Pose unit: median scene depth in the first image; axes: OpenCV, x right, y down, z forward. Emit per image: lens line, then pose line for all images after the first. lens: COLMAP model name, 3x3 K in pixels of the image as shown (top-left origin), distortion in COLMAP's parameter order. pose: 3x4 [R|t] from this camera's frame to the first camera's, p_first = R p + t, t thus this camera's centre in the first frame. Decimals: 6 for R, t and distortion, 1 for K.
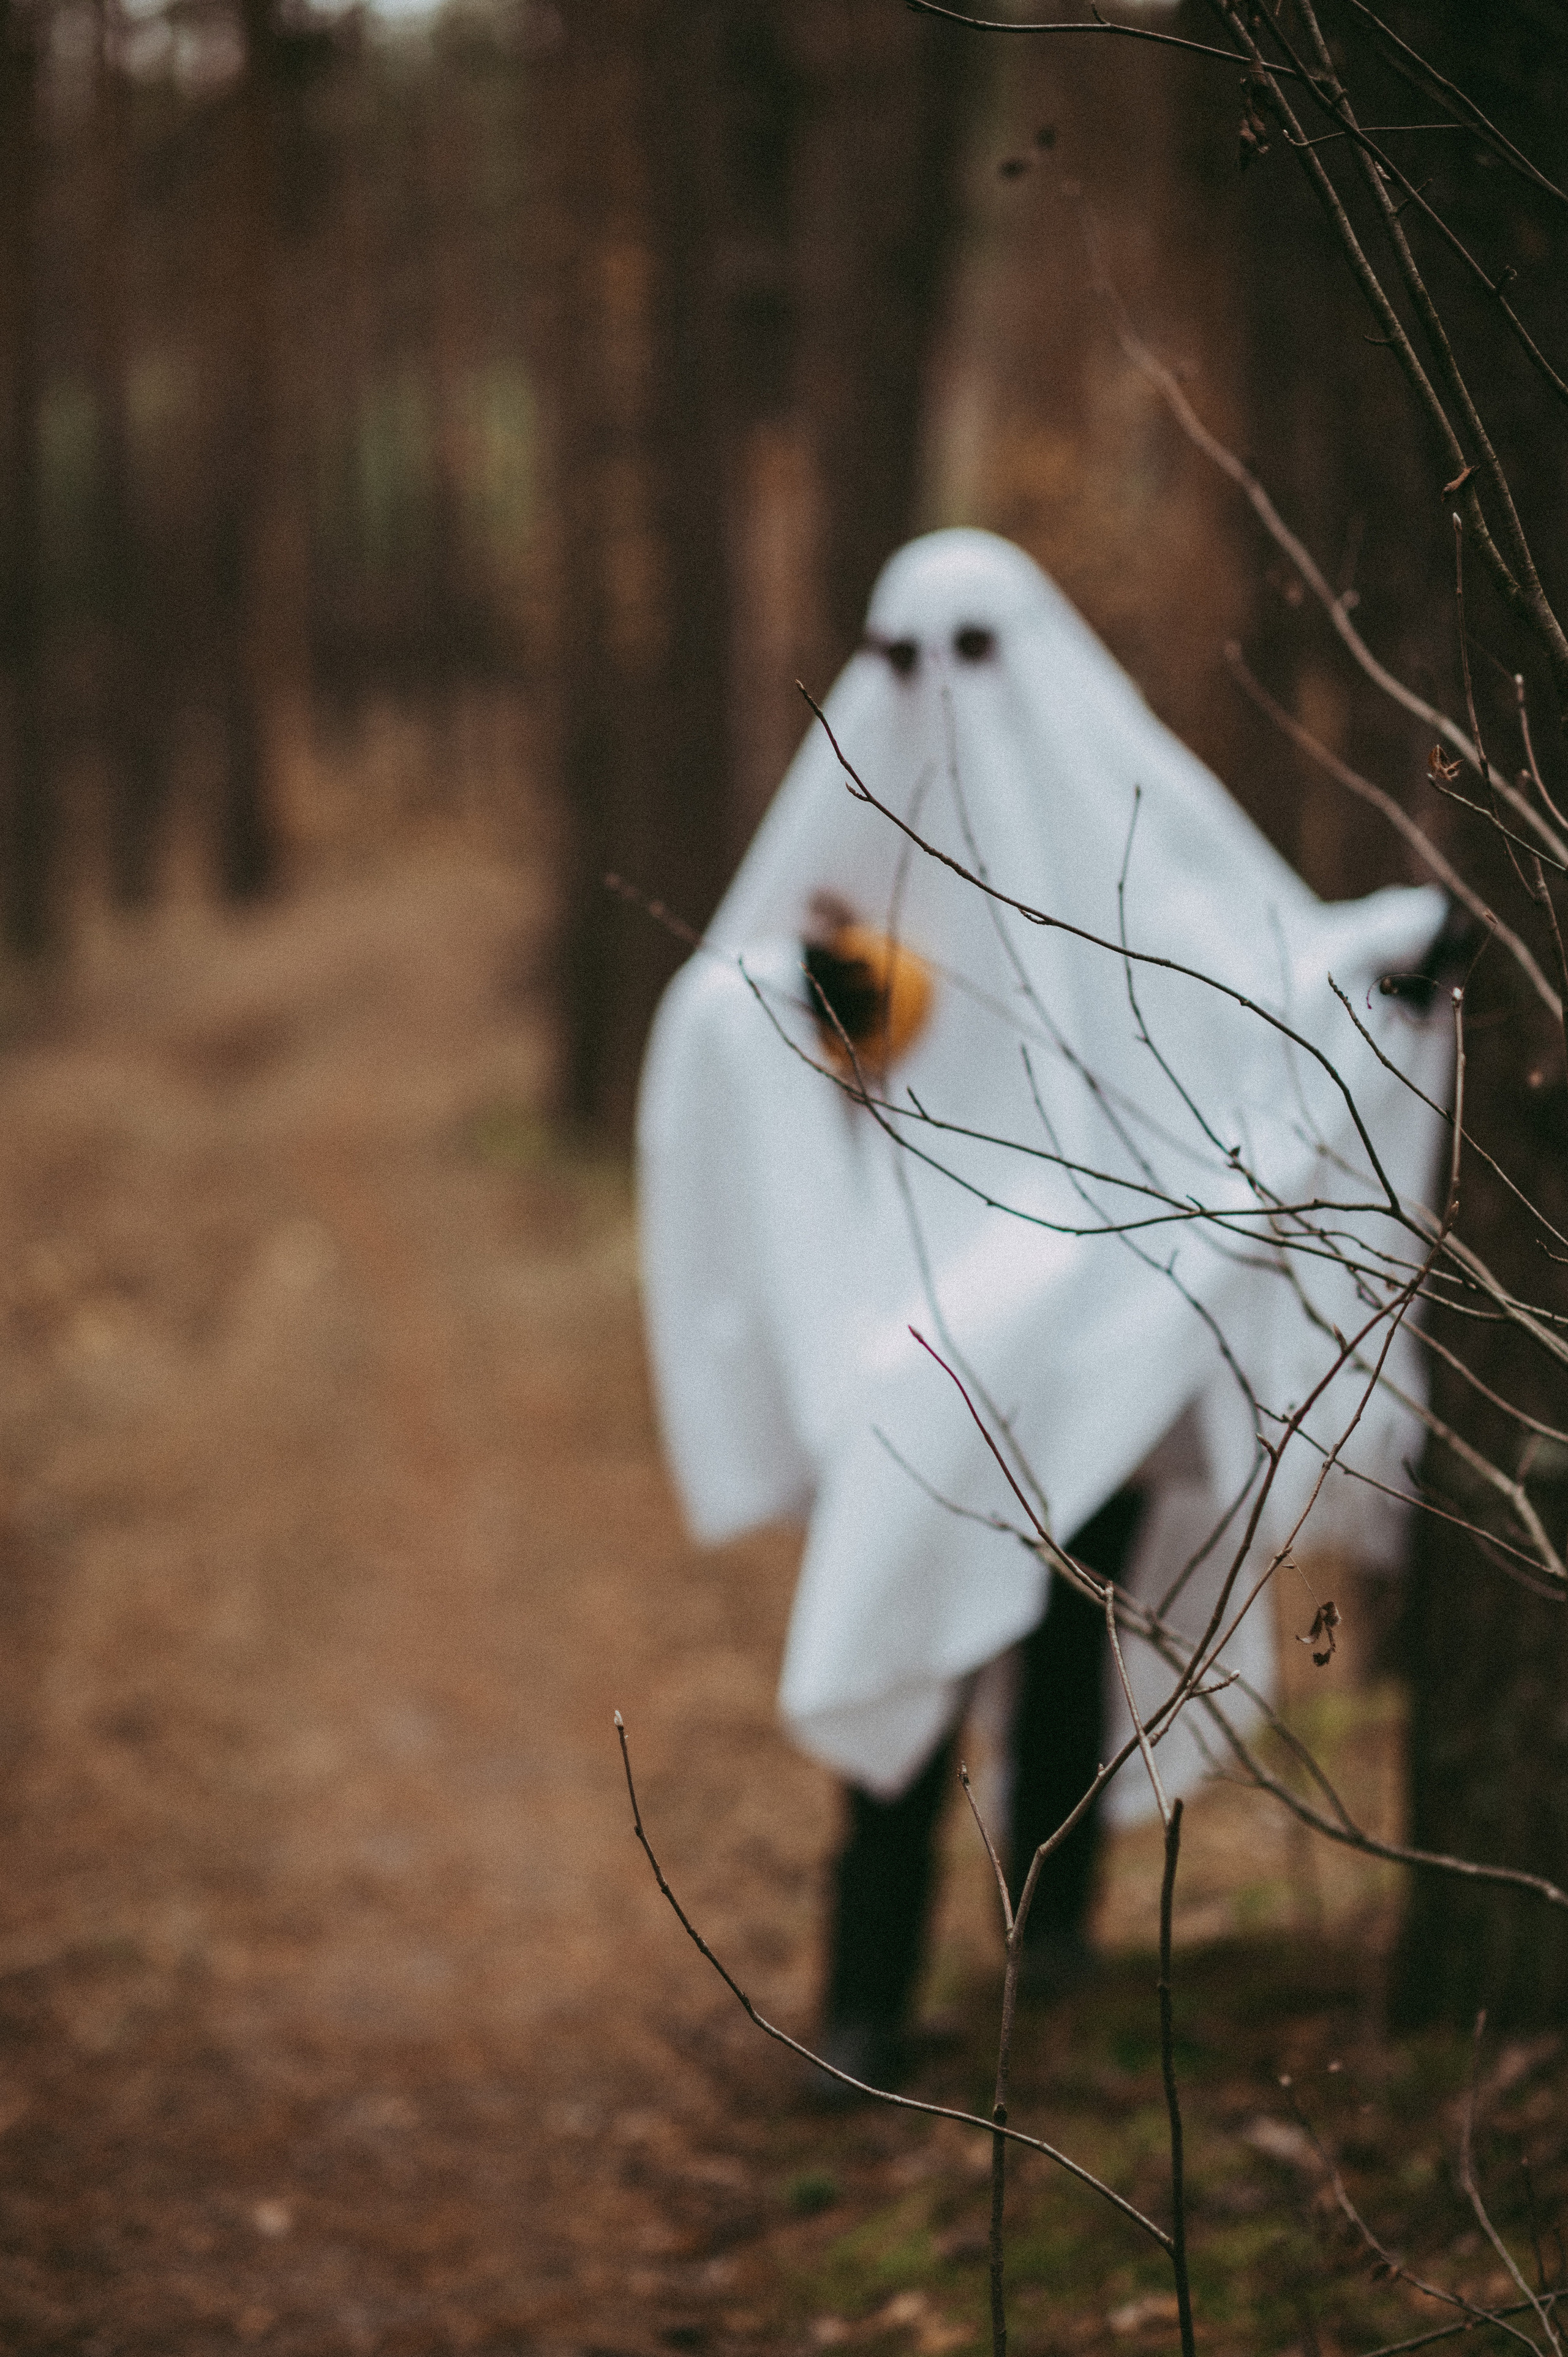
lens RADIAL K [[5819.9, 0, 784.0], [0, 5819.9, 1178.5], [0, 0, 1]] dist [-0.134188, -0.536432]
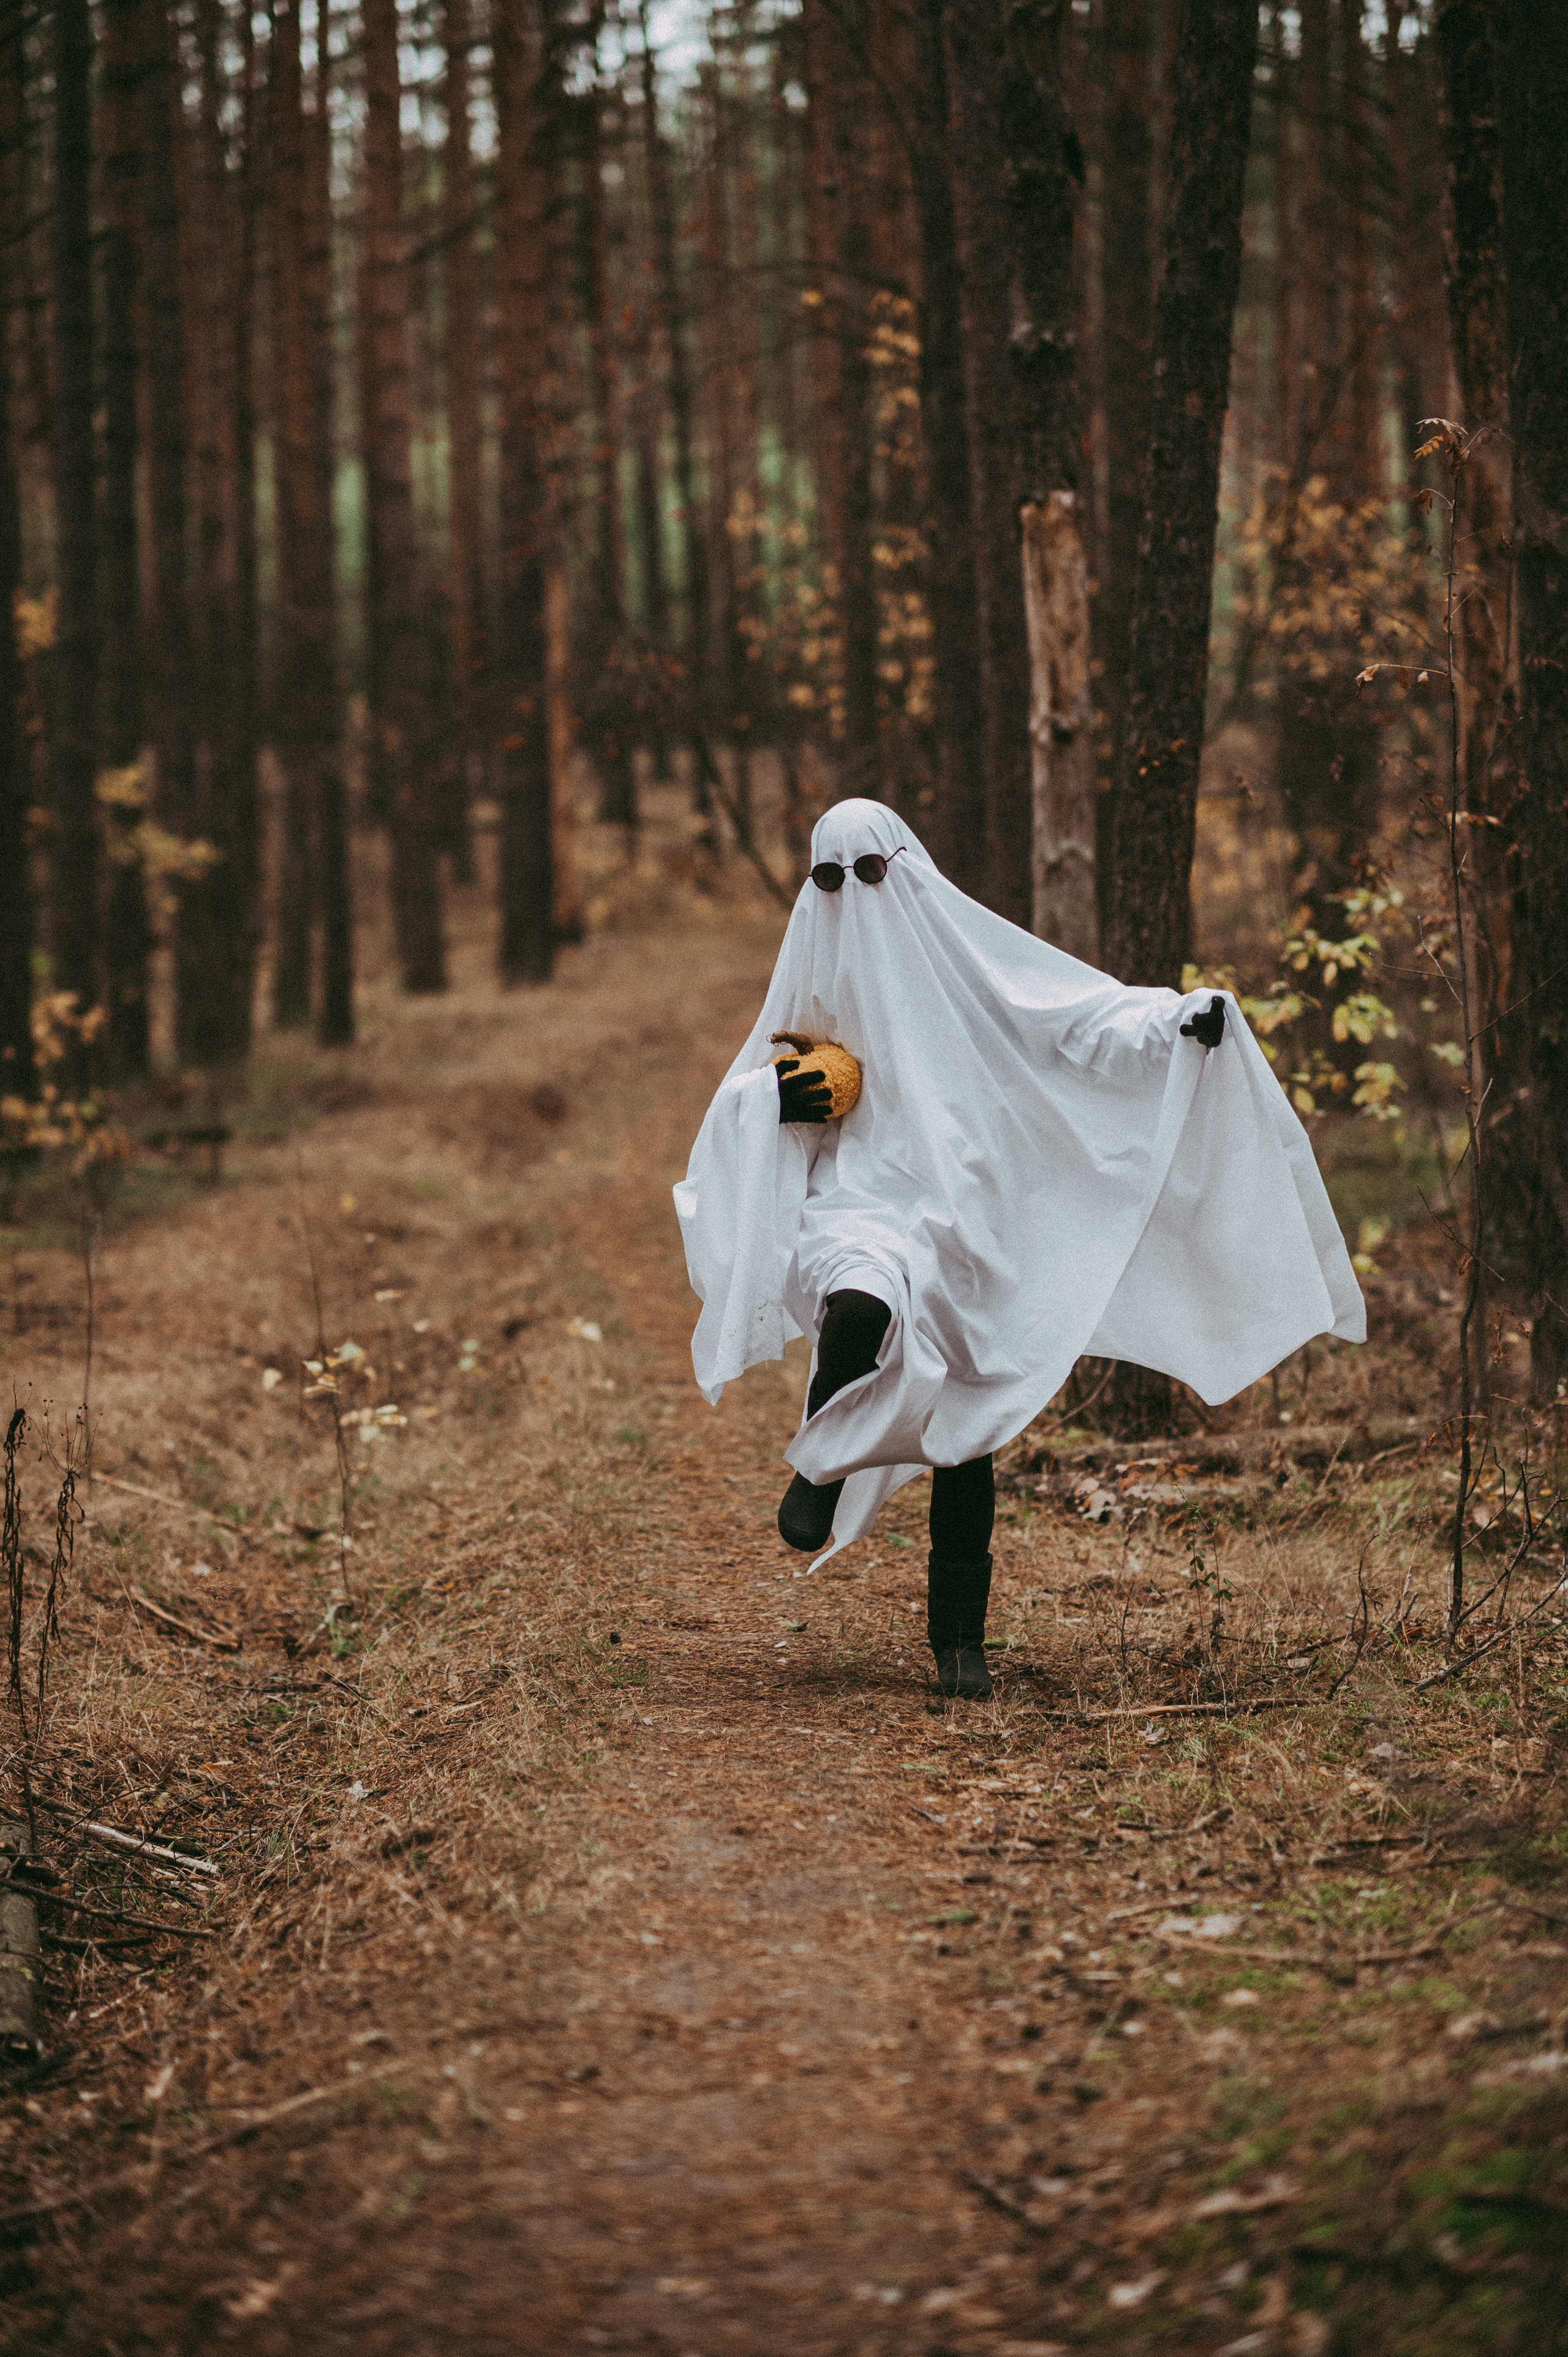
lens RADIAL K [[5741.4, 0, 784.0], [0, 5741.4, 1178.5], [0, 0, 1]] dist [-0.045558, -0.647592]
pose [[0.998641, -0.016200, -0.049535, -0.002052], [0.015779, 0.999836, -0.008866, -0.011046], [0.049670, 0.008073, 0.998733, 0.056859]]
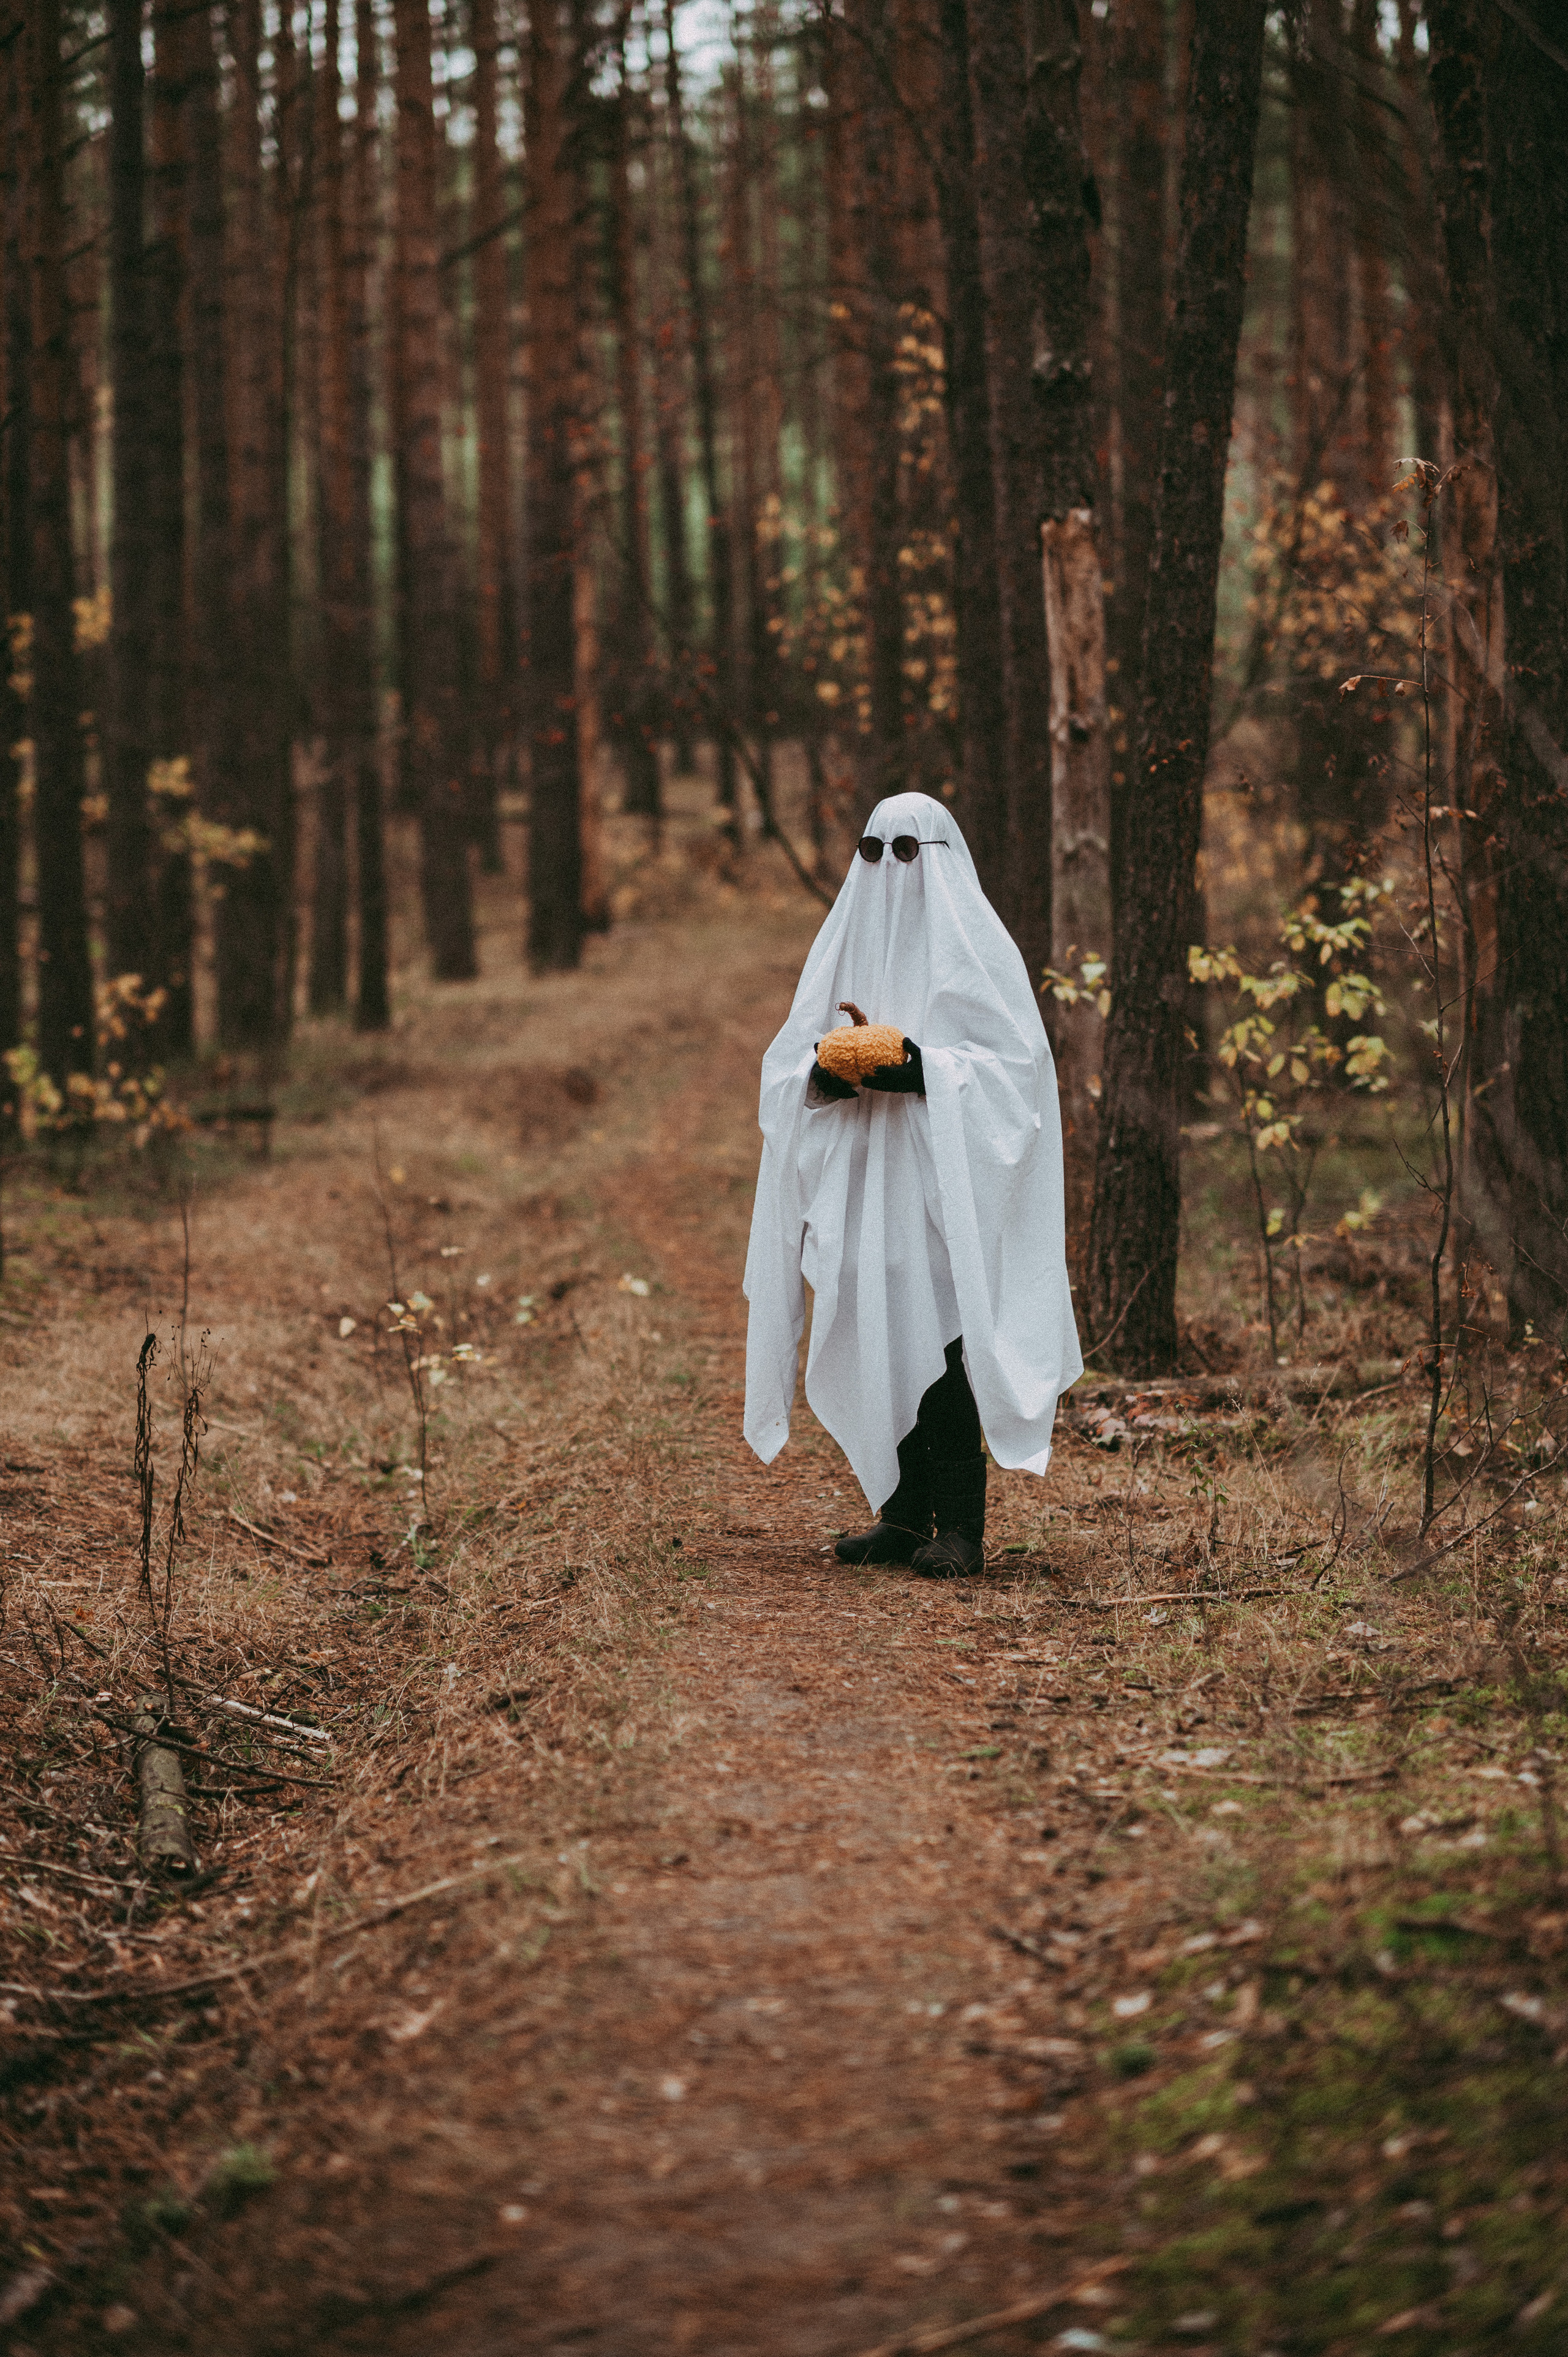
lens RADIAL K [[5741.4, 0, 784.0], [0, 5741.4, 1178.5], [0, 0, 1]] dist [-0.045558, -0.647592]
pose [[0.998536, -0.013467, -0.052386, -0.001780], [0.013096, 0.999887, -0.007418, 0.002858], [0.052480, 0.006721, 0.998599, -0.142896]]
